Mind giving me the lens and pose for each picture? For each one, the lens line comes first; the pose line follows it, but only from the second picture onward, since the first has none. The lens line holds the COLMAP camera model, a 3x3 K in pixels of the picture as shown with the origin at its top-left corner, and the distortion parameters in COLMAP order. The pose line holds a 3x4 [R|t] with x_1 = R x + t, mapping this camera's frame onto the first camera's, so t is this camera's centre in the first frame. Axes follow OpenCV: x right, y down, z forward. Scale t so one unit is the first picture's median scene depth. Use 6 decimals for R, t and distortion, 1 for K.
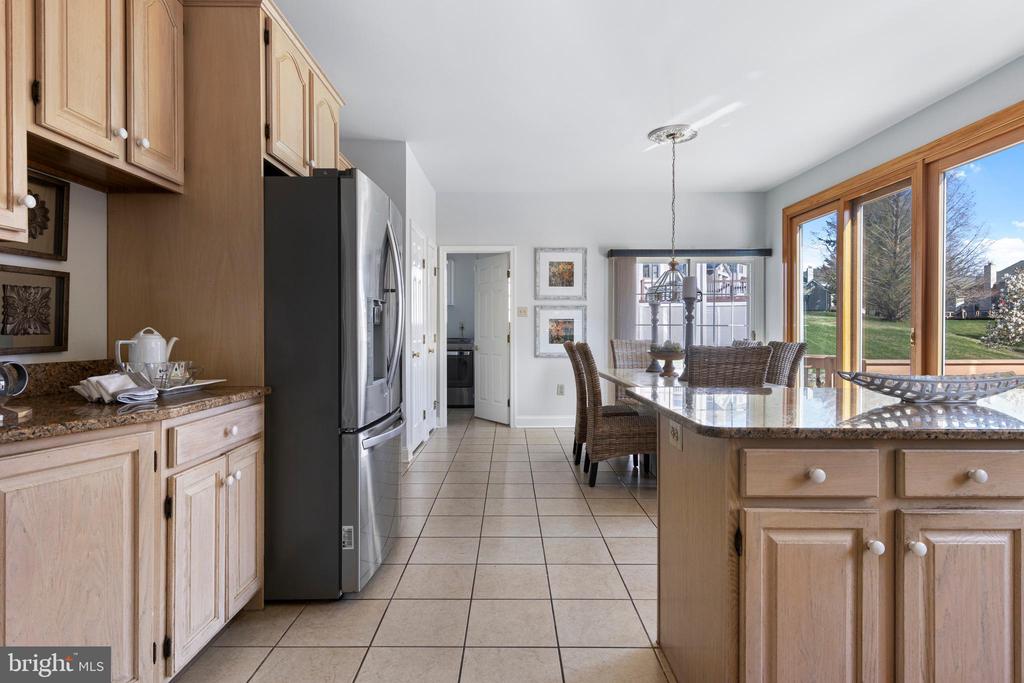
lens RADIAL K [[521.4, 0, 505.8], [0, 521.4, 339.7], [0, 0, 1]] dist [0.001815, -0.000901]
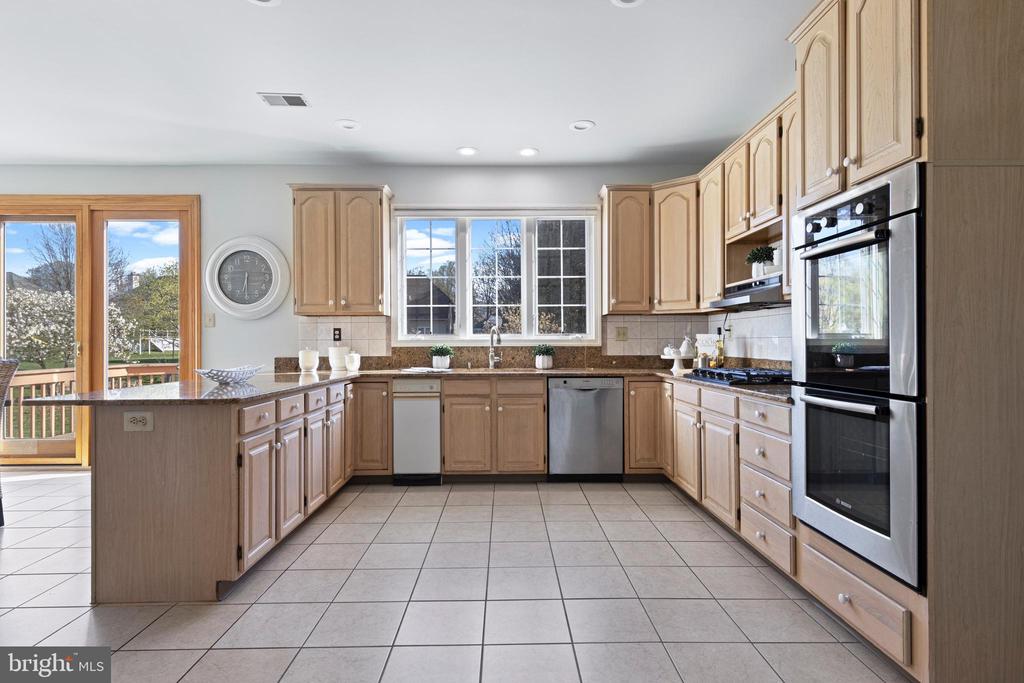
lens RADIAL K [[521.4, 0, 509.3], [0, 521.4, 343.6], [0, 0, 1]] dist [0.001815, -0.000901]
pose [[-0.030650, 0.000653, 0.999530, -0.479451], [0.022201, 0.999754, 0.000027, 0.004740], [-0.999284, 0.022191, -0.030656, 0.047996]]
